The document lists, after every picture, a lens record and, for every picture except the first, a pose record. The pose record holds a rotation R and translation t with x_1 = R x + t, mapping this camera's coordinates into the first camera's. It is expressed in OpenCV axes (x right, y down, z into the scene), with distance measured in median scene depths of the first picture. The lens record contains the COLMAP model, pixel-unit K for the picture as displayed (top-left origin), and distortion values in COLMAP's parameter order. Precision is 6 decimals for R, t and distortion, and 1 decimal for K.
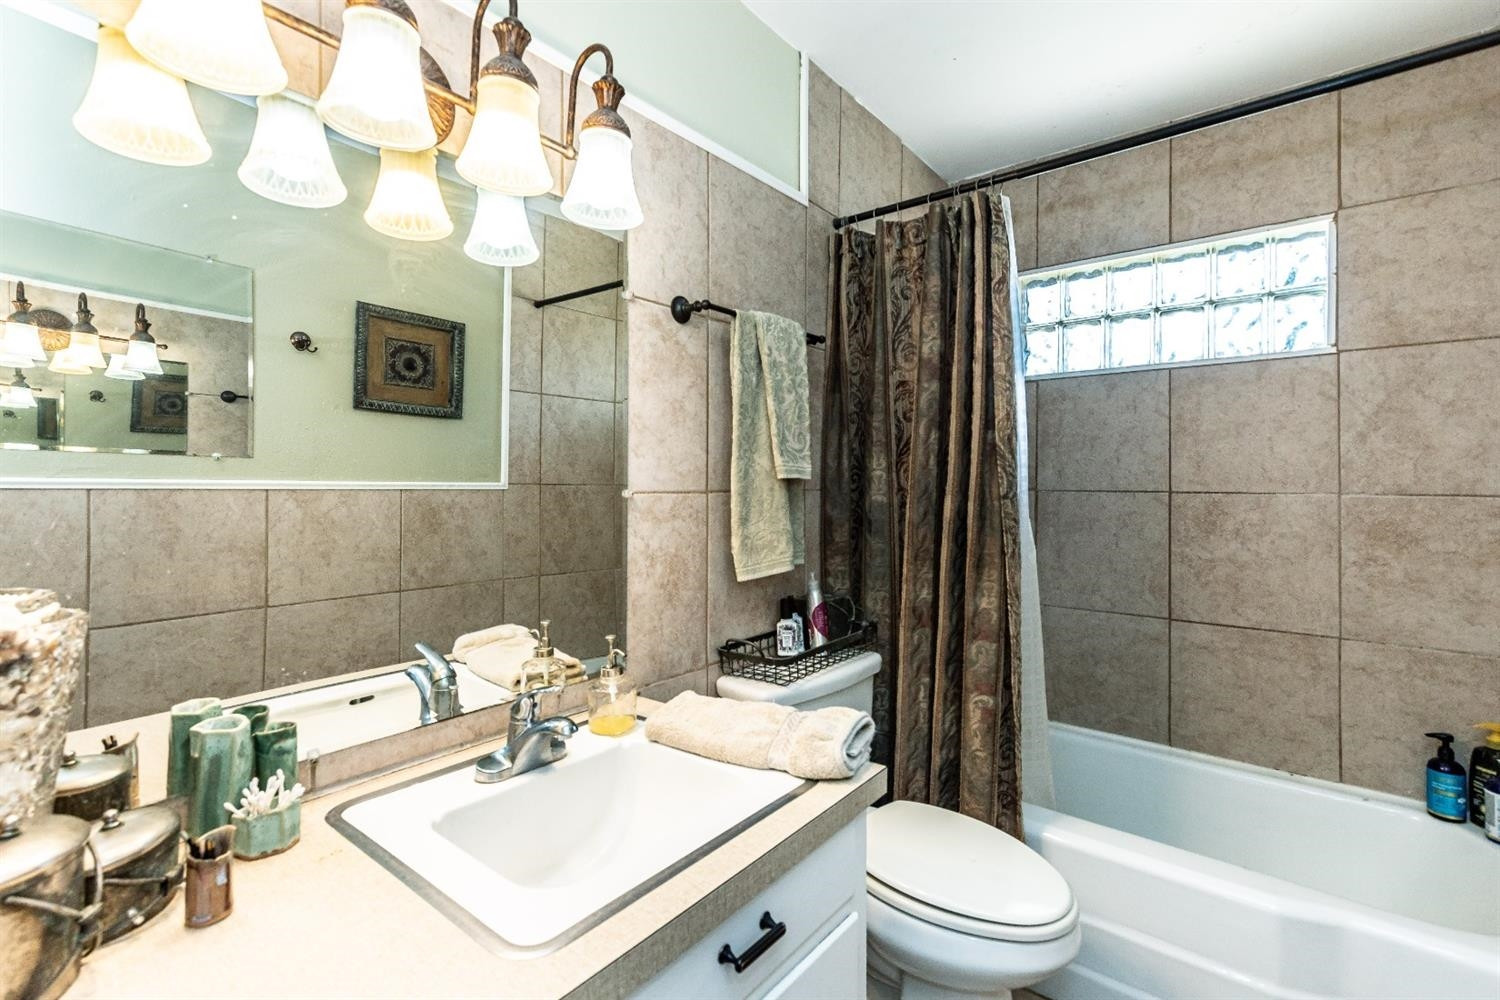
lens RADIAL K [[678.5, 0, 743.8], [0, 678.5, 485.9], [0, 0, 1]] dist [0.010212, -0.002704]
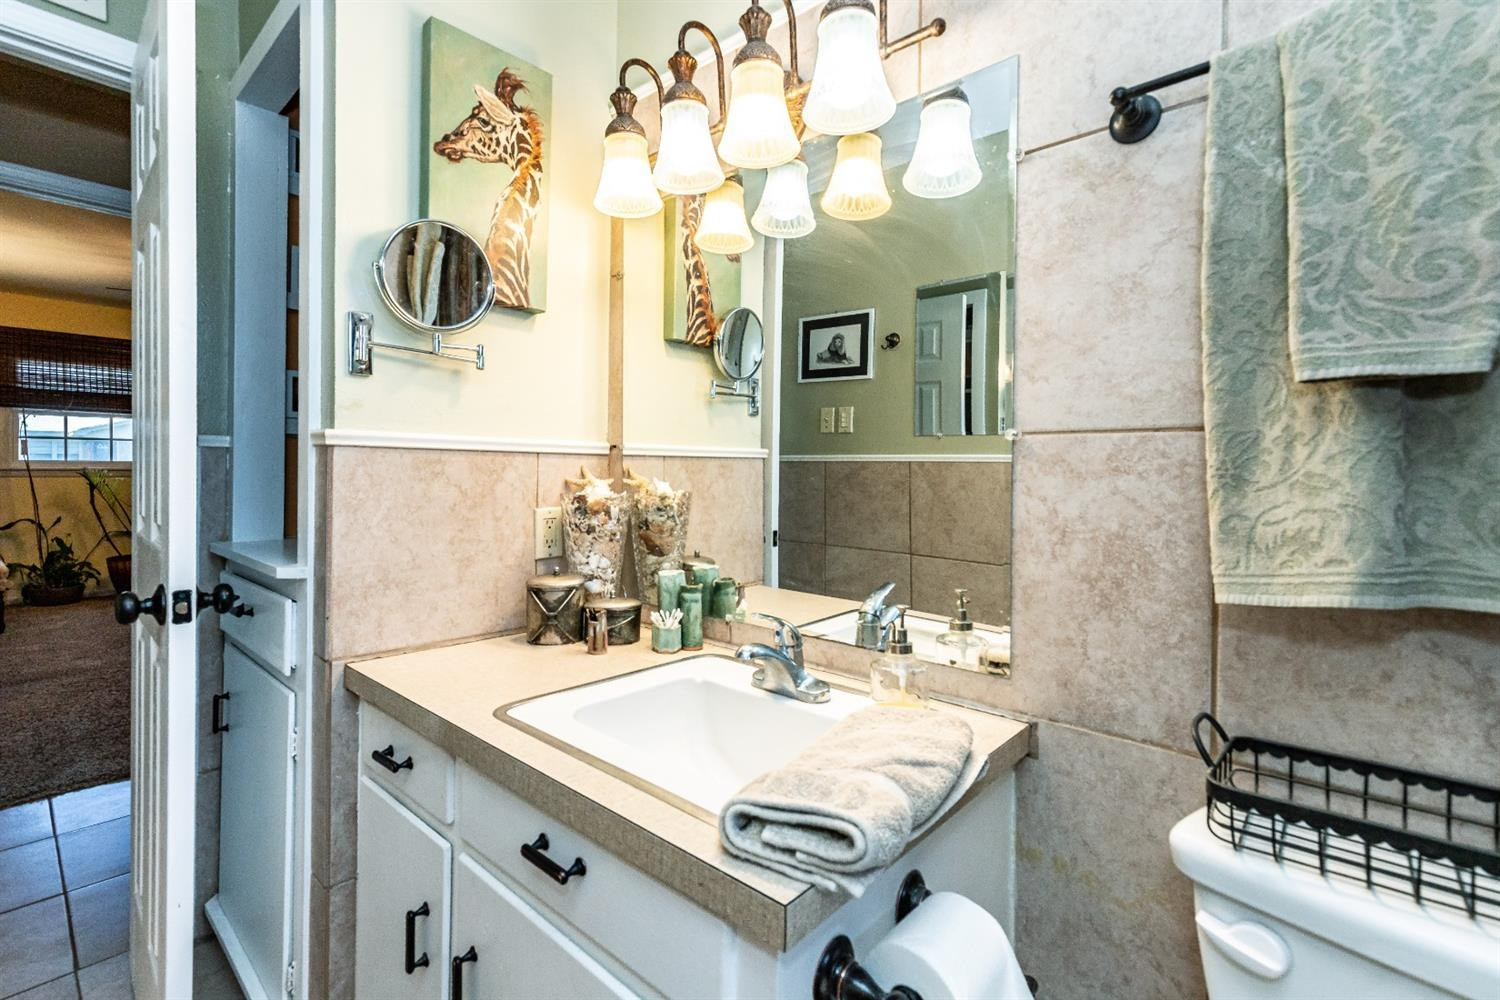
lens RADIAL K [[678.5, 0, 750.2], [0, 678.5, 485.8], [0, 0, 1]] dist [0.010212, -0.002704]
pose [[-0.062381, 0.009361, -0.998009, 0.530814], [-0.015910, 0.999820, 0.010373, 0.058556], [0.997926, 0.016525, -0.062221, 0.722256]]
